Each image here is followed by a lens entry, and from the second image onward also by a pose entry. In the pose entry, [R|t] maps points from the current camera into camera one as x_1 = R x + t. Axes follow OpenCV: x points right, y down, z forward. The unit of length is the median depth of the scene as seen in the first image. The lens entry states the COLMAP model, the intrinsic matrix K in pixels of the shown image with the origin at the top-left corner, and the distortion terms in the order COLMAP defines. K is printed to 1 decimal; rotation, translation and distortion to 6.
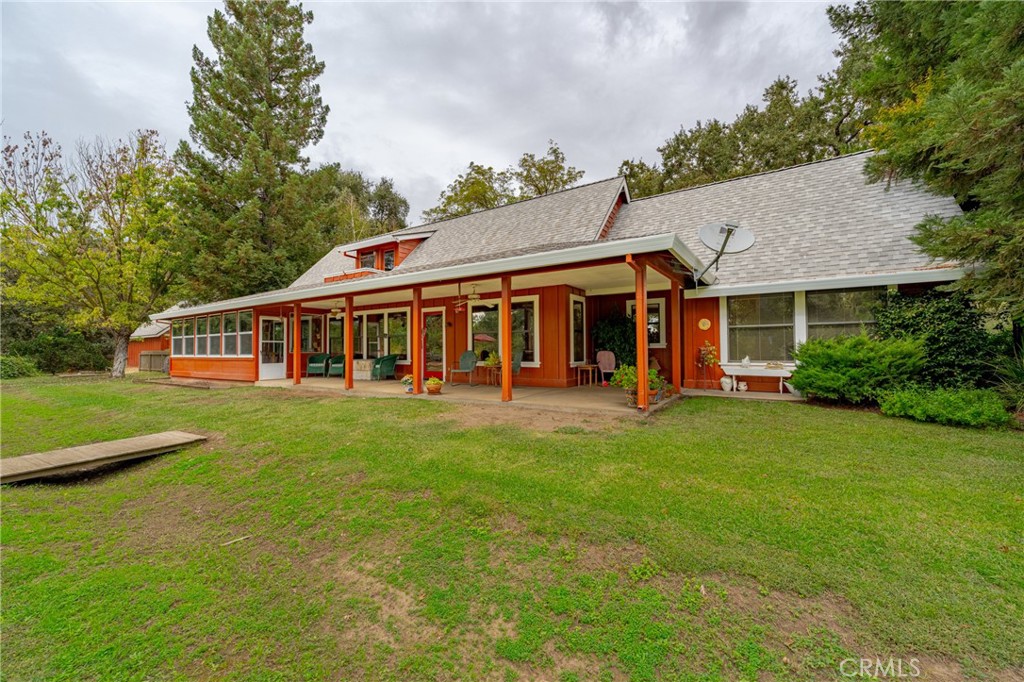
lens RADIAL K [[405.5, 0, 512.0], [0, 405.5, 341.0], [0, 0, 1]] dist [0.000169, 0.000027]
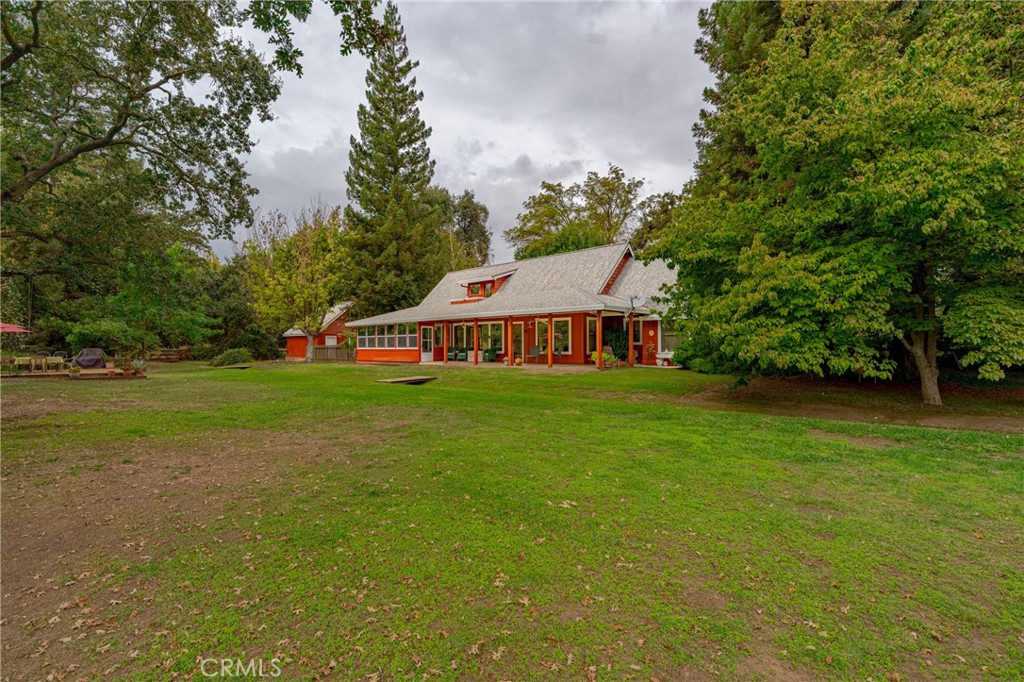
lens RADIAL K [[471.4, 0, 512.0], [0, 471.4, 341.0], [0, 0, 1]] dist [0.001589, 0.000094]
pose [[0.983847, -0.000092, -0.179010, 0.129564], [0.002973, 0.999870, 0.015830, -0.024477], [0.178985, -0.016107, 0.983720, -0.860798]]
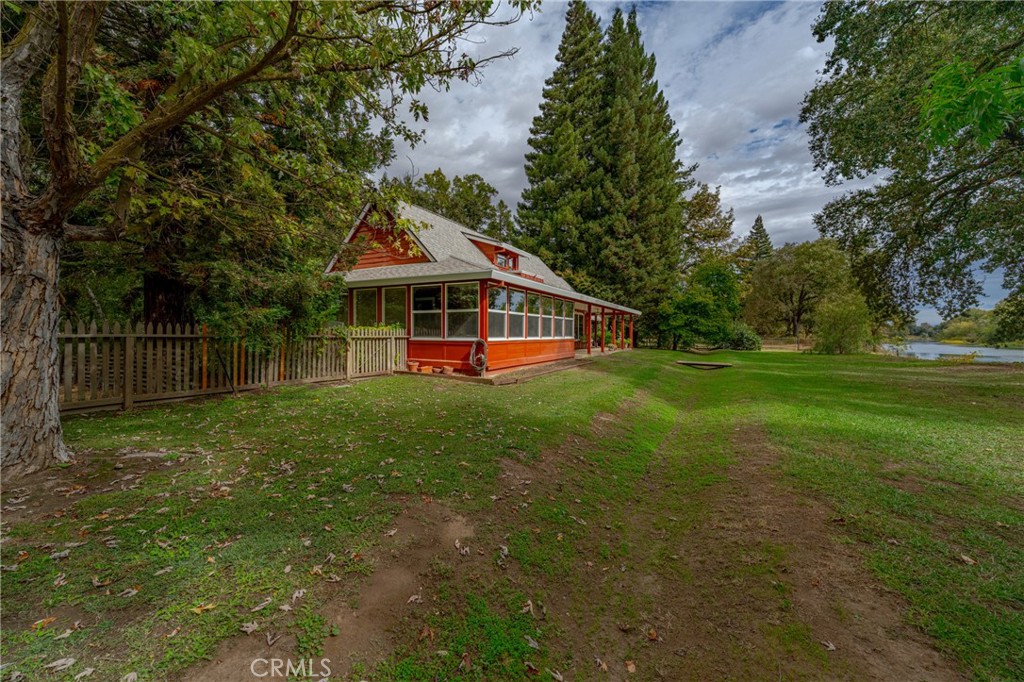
lens RADIAL K [[404.3, 0, 512.0], [0, 404.3, 341.0], [0, 0, 1]] dist [-0.002102, -0.000052]
pose [[-0.091062, -0.010894, 0.995786, -1.671142], [-0.026398, 0.999615, 0.008522, 0.037412], [-0.995495, -0.025511, -0.091315, 1.152896]]
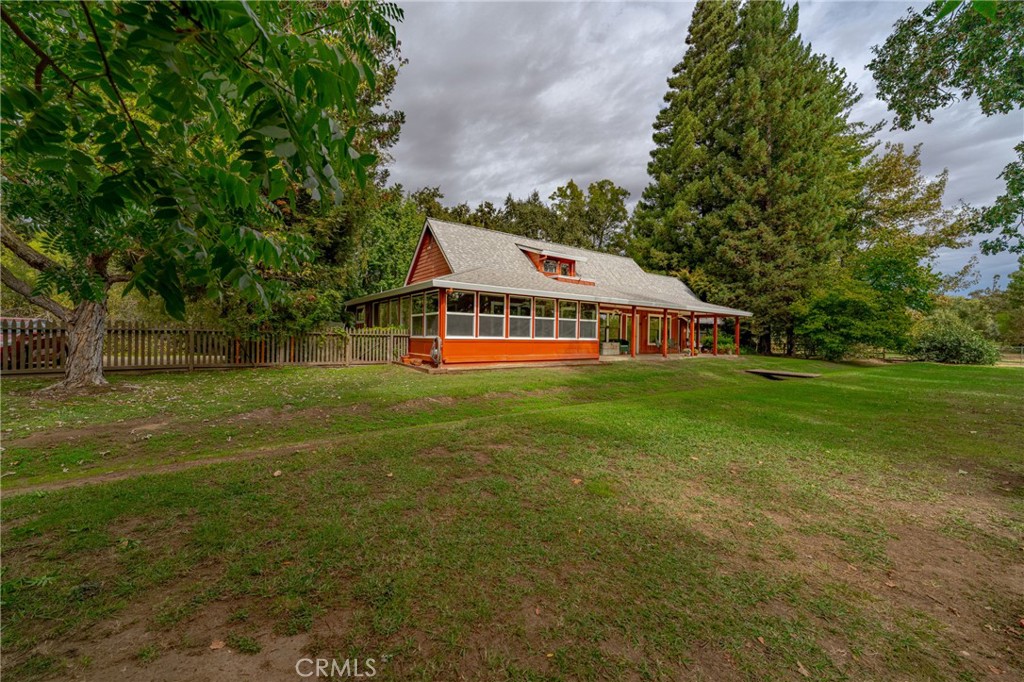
lens RADIAL K [[405.5, 0, 512.0], [0, 405.5, 341.0], [0, 0, 1]] dist [0.000169, 0.000027]
pose [[0.359497, 0.006796, 0.933122, -1.705777], [-0.038566, 0.999227, 0.007581, 0.037519], [-0.932349, -0.038712, 0.359481, 0.688201]]
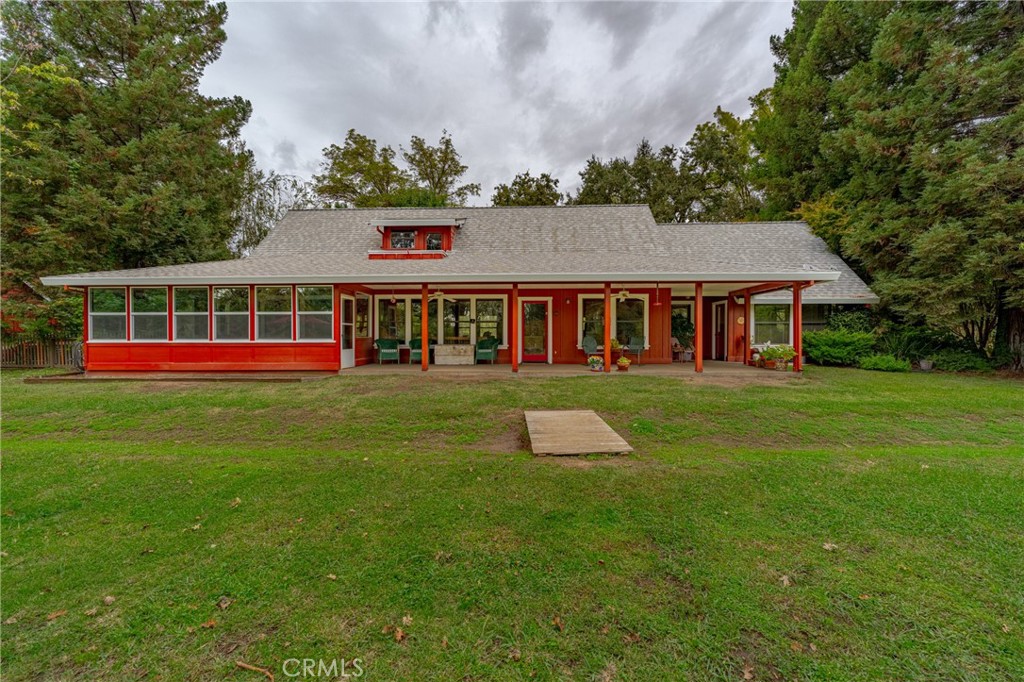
lens RADIAL K [[404.3, 0, 512.0], [0, 404.3, 341.0], [0, 0, 1]] dist [-0.002102, -0.000052]
pose [[0.857096, 0.001614, 0.515155, -0.659702], [-0.017050, 0.999536, 0.025236, 0.008504], [-0.514875, -0.030414, 0.856725, 0.068764]]
